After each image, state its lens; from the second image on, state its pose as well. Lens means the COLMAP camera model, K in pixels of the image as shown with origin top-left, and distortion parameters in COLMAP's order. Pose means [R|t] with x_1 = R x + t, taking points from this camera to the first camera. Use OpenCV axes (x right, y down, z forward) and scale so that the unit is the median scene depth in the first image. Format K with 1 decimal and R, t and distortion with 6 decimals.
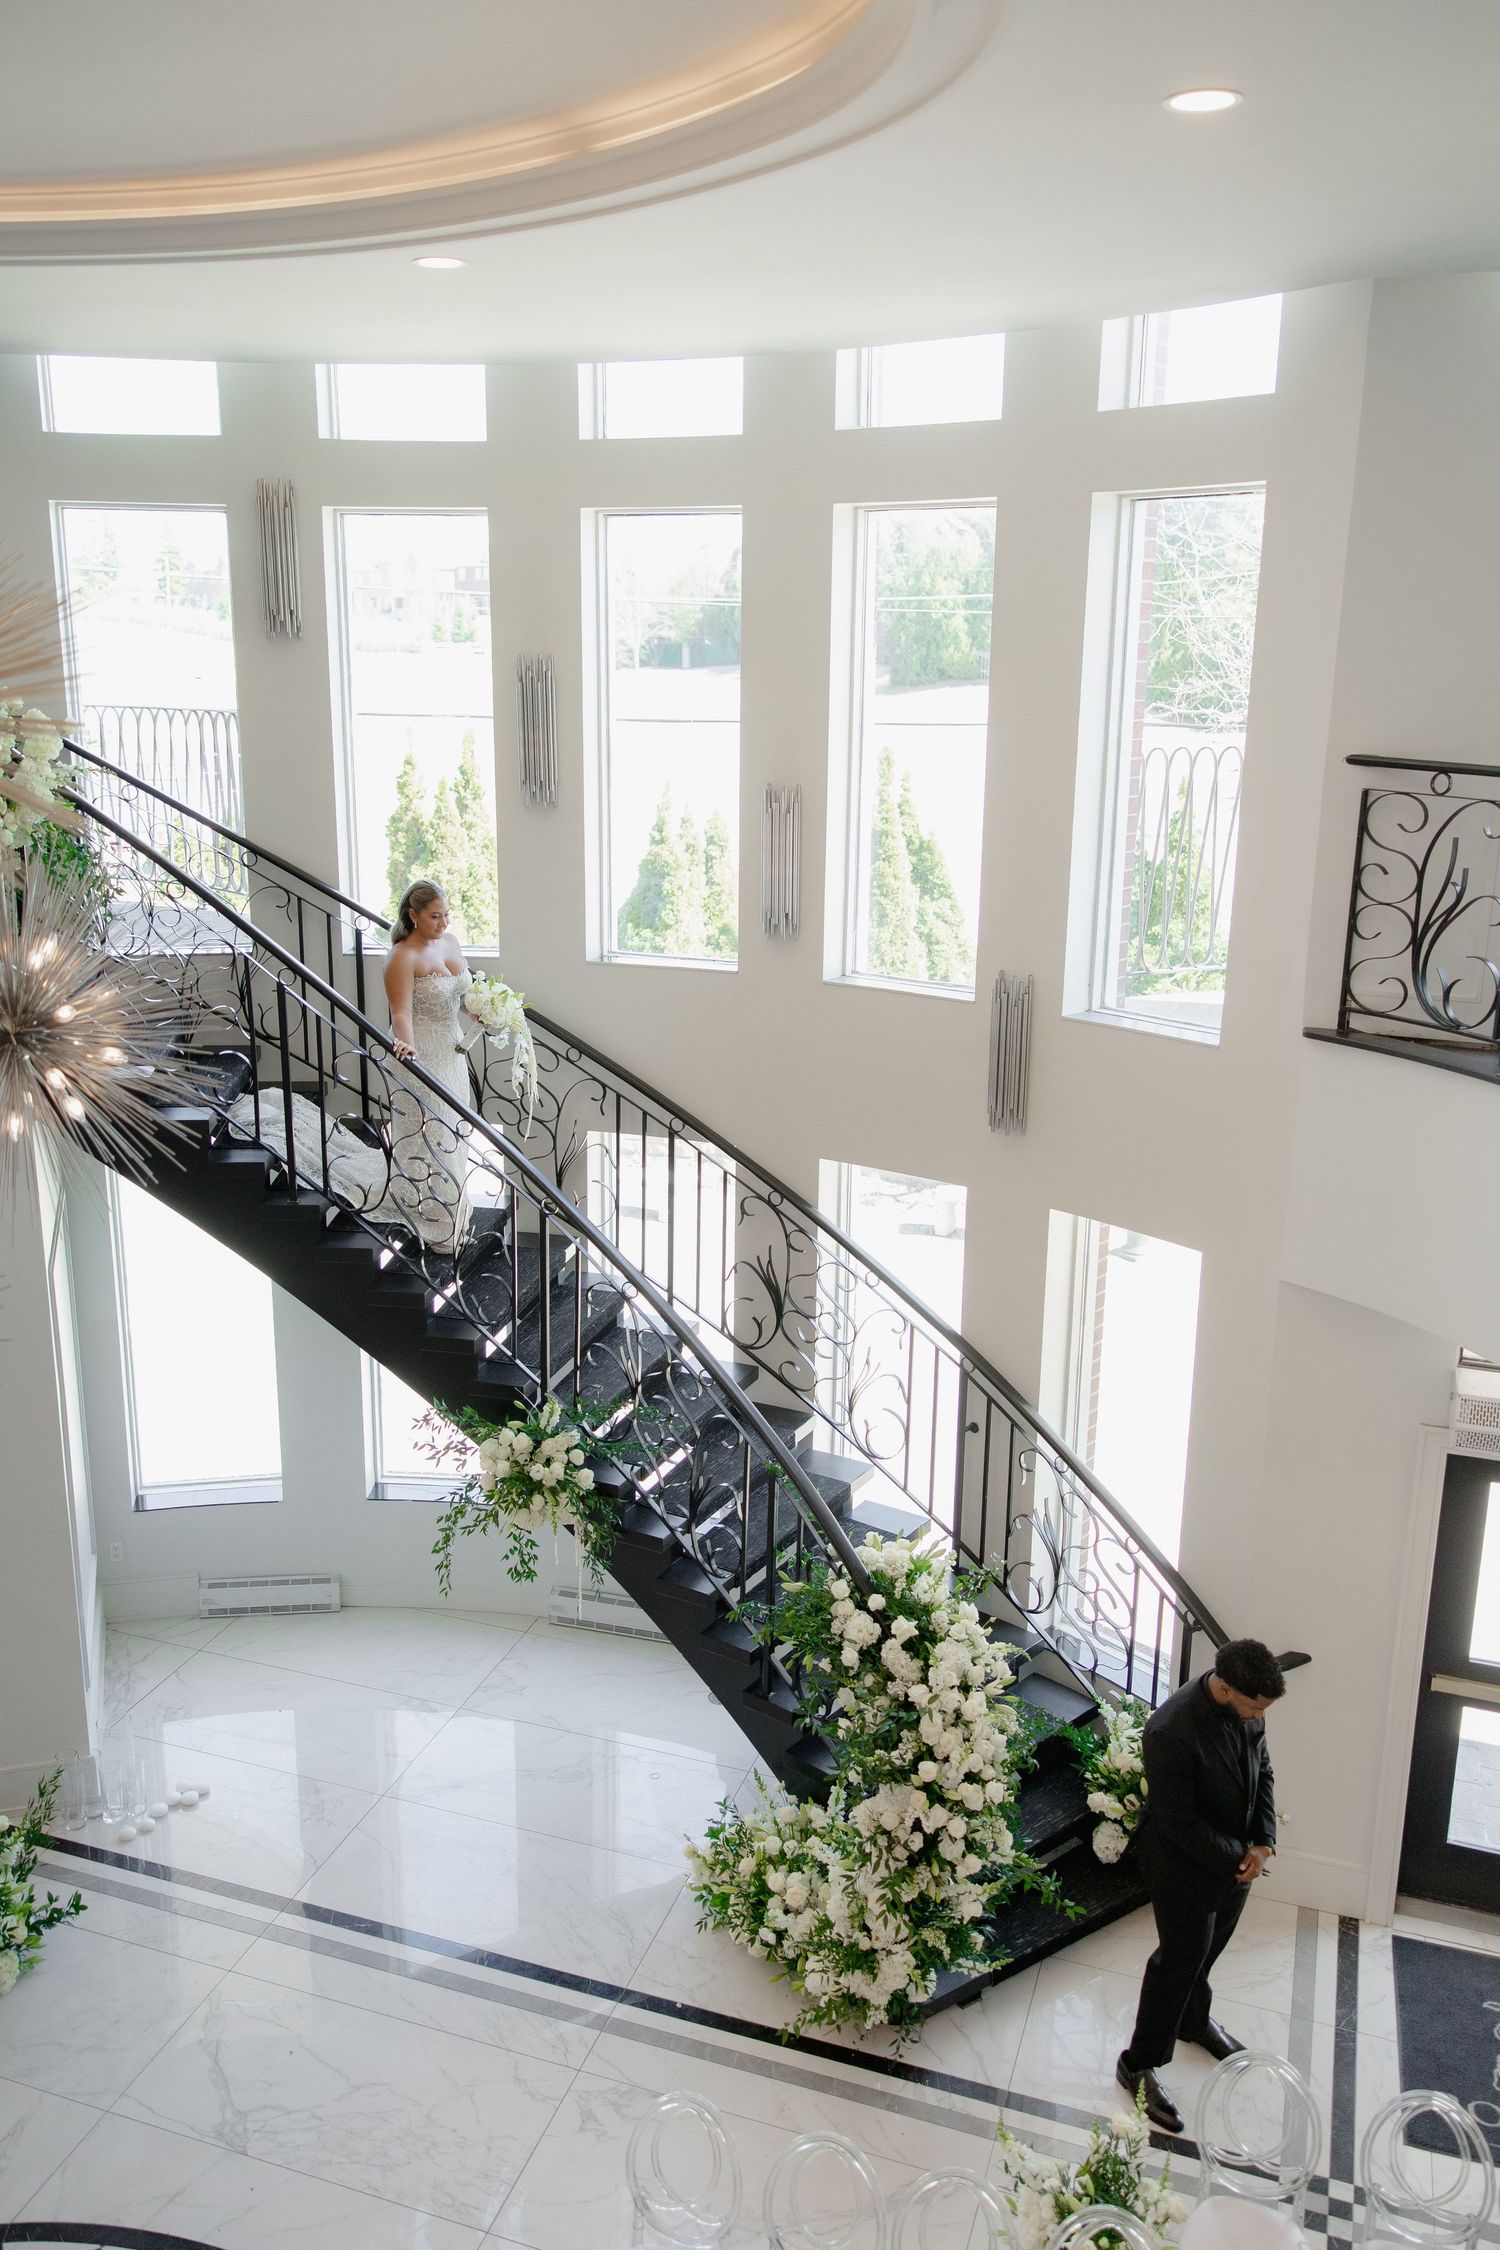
lens RADIAL K [[1794.2, 0, 752.8], [0, 1794.2, 1119.9], [0, 0, 1]] dist [-0.007877, 0.006153]
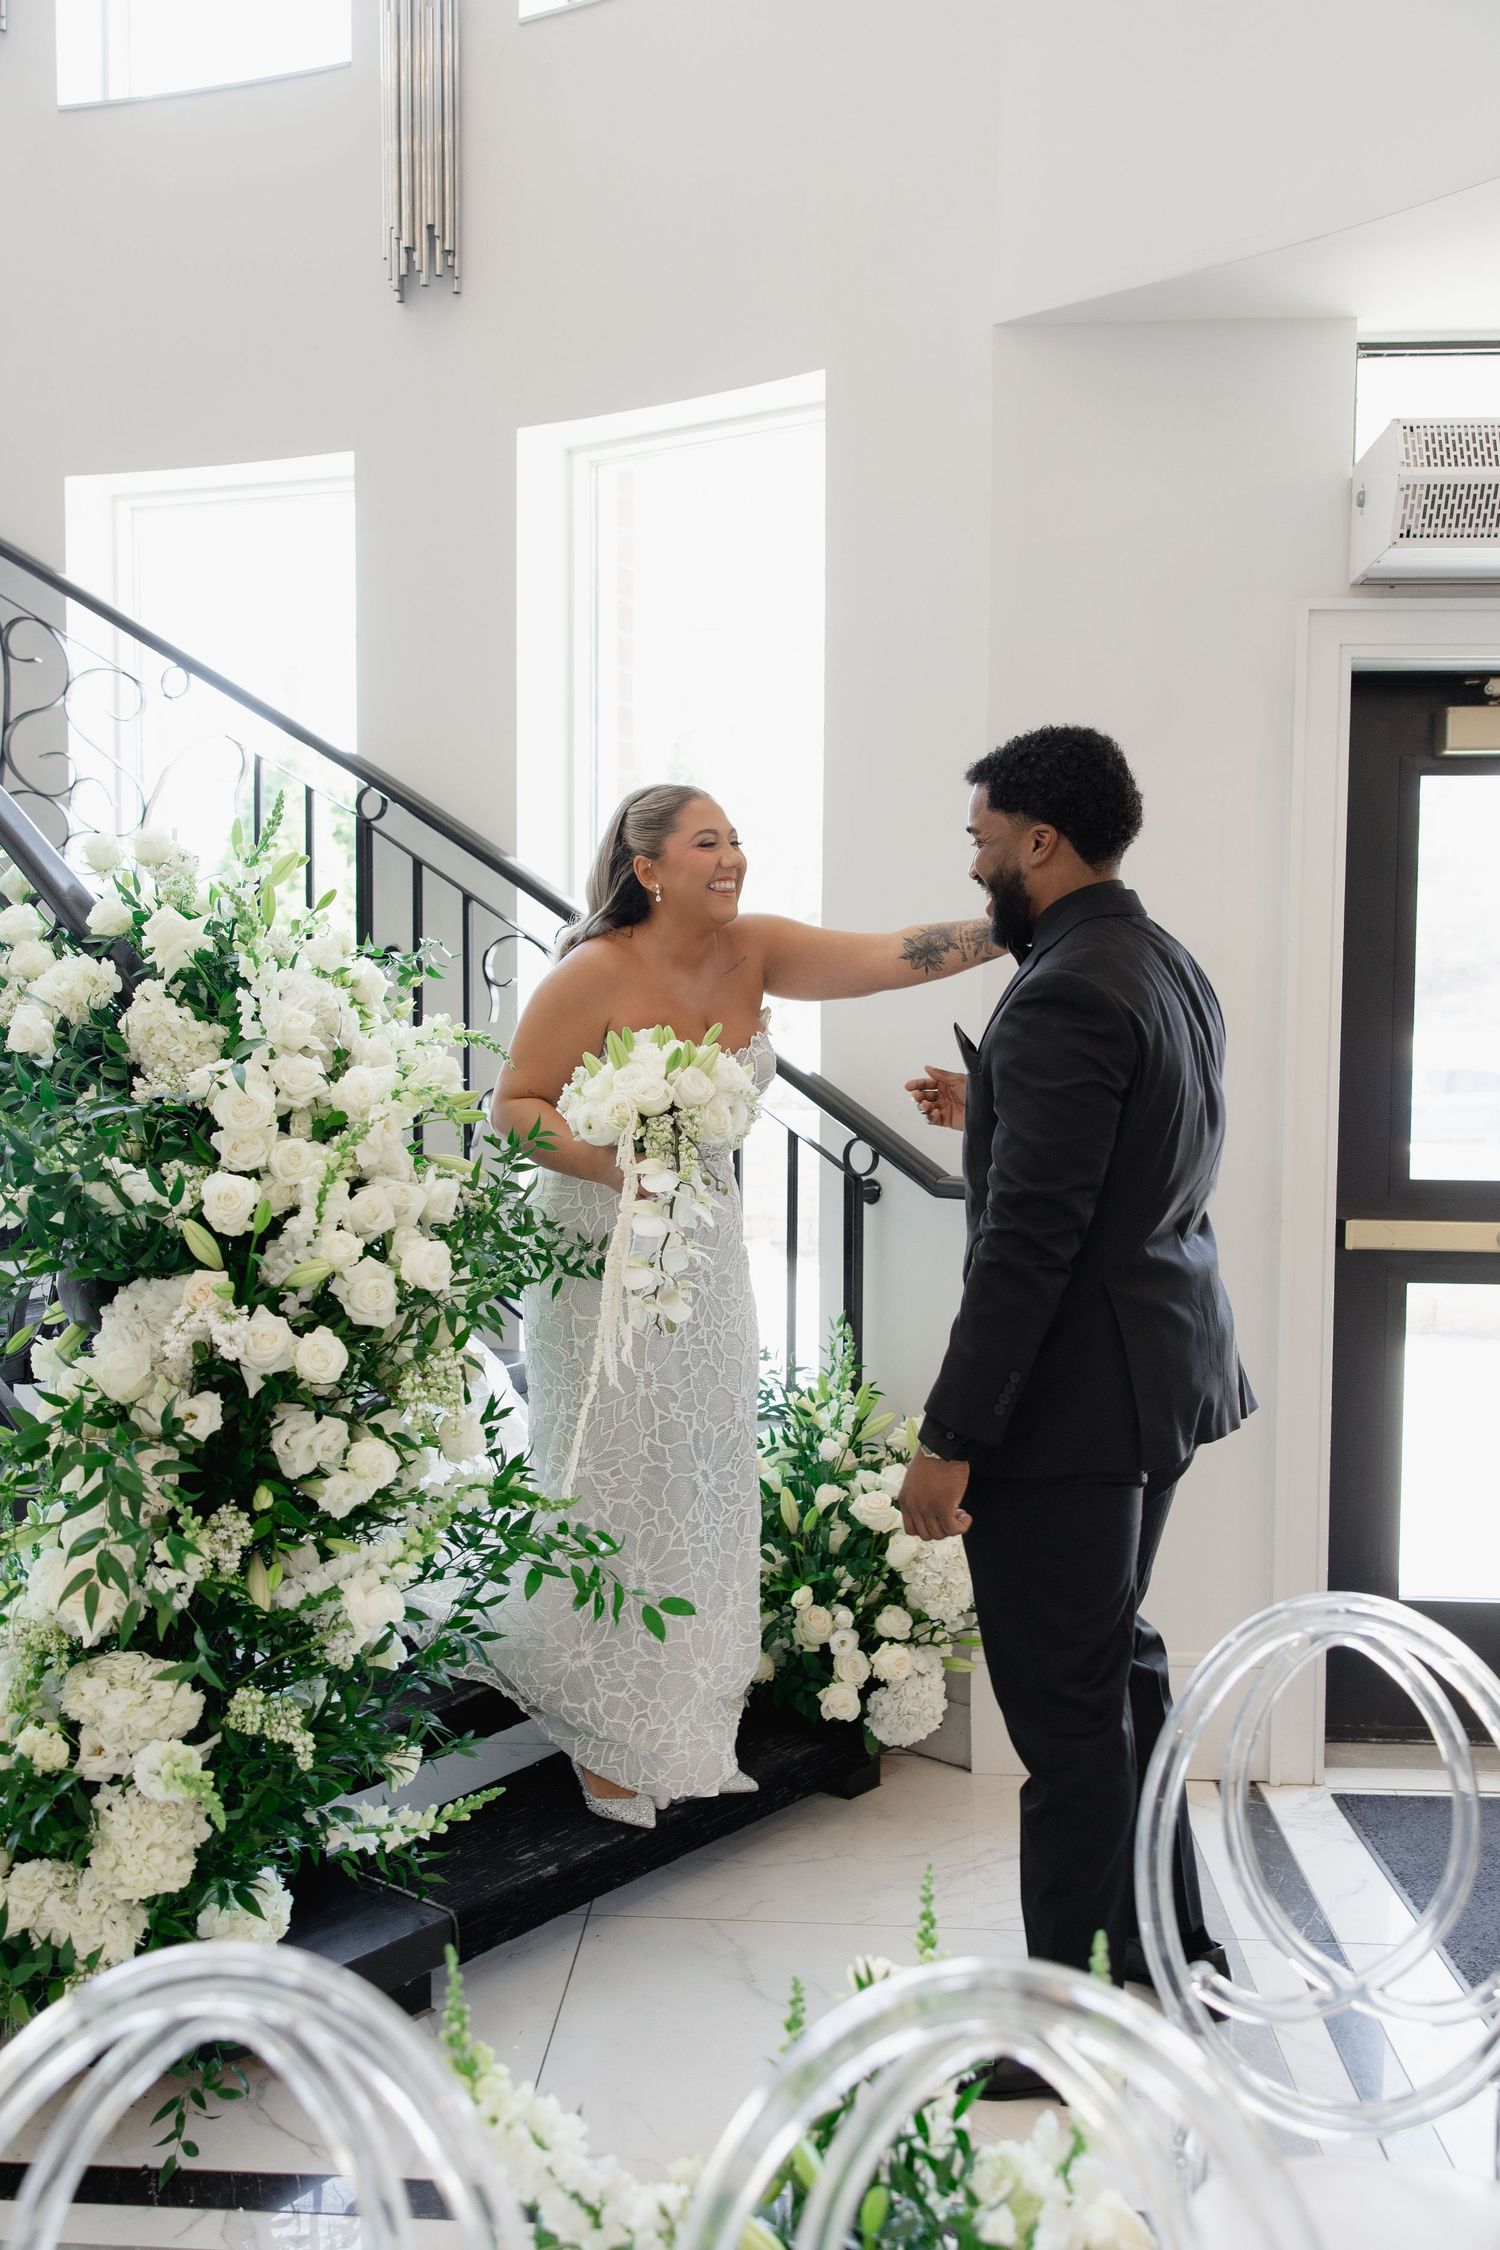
lens RADIAL K [[1990.9, 0, 741.5], [0, 1990.9, 1130.0], [0, 0, 1]] dist [-0.003180, -0.006678]
pose [[0.963615, -0.018767, 0.266633, 0.079084], [0.068103, 0.981848, -0.177020, 0.371368], [-0.258471, 0.188738, 0.947402, 0.527686]]
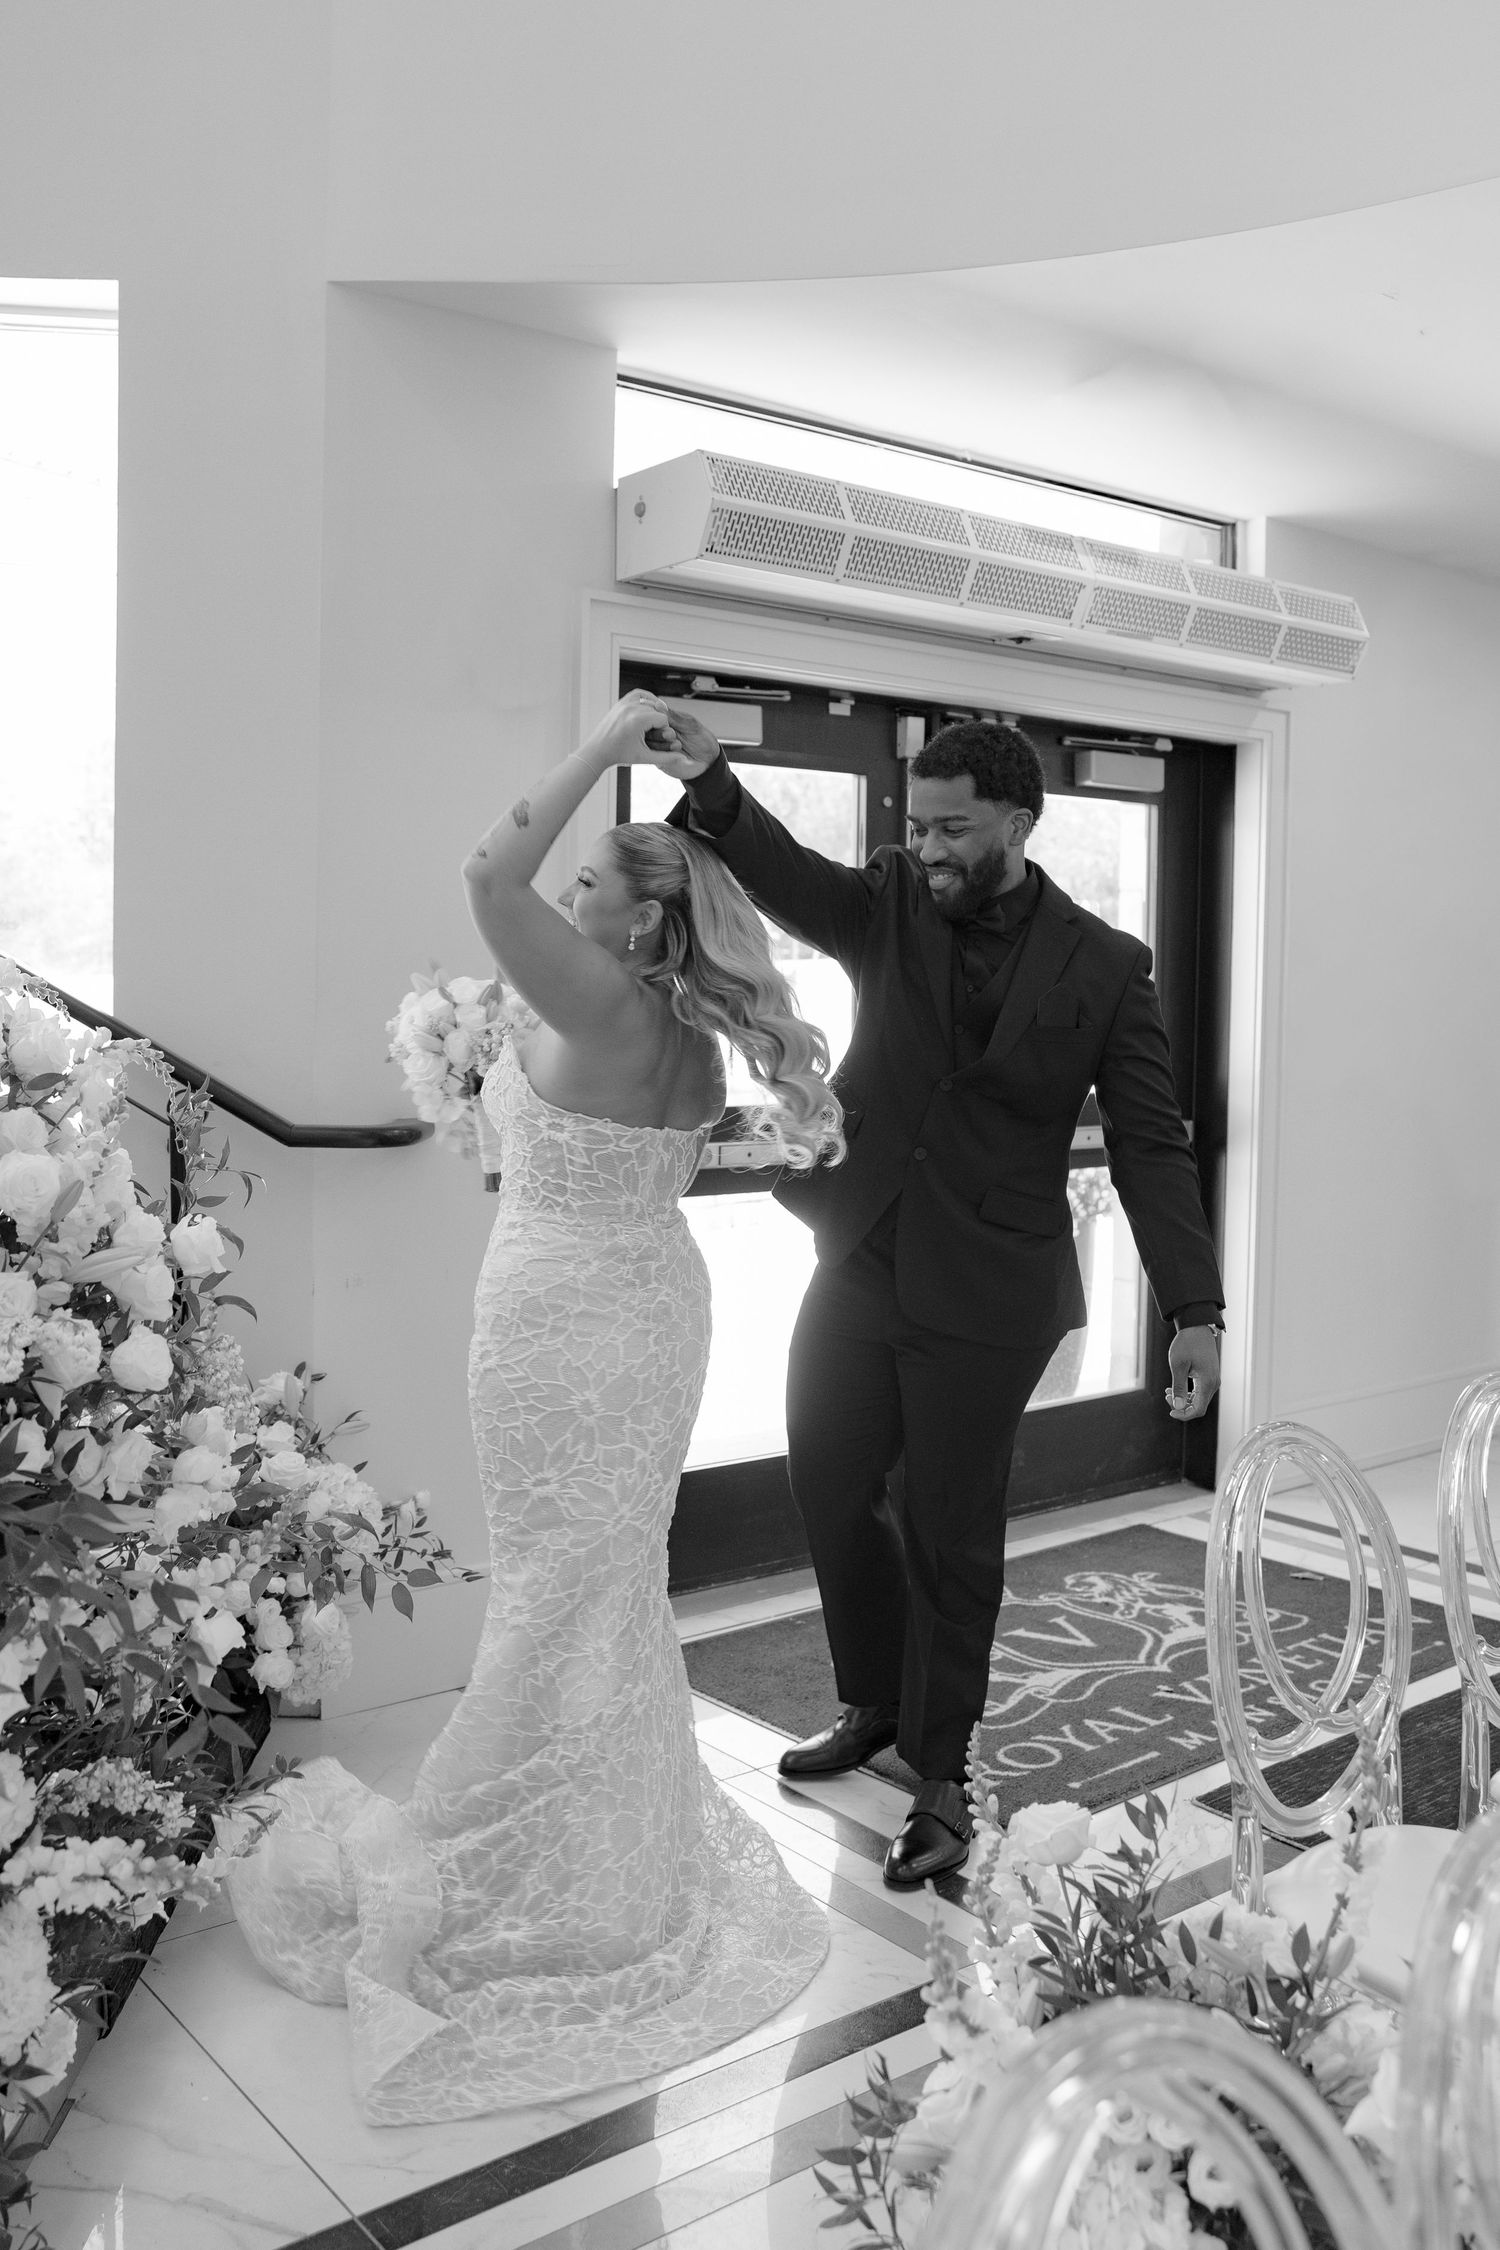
lens RADIAL K [[1794.2, 0, 721.5], [0, 1794.2, 1027.3], [0, 0, 1]] dist [-0.007877, 0.006153]
pose [[0.585140, -0.026798, 0.810490, -0.044951], [0.183783, 0.977831, -0.100352, 0.341351], [-0.789833, 0.207674, 0.577093, 0.642305]]
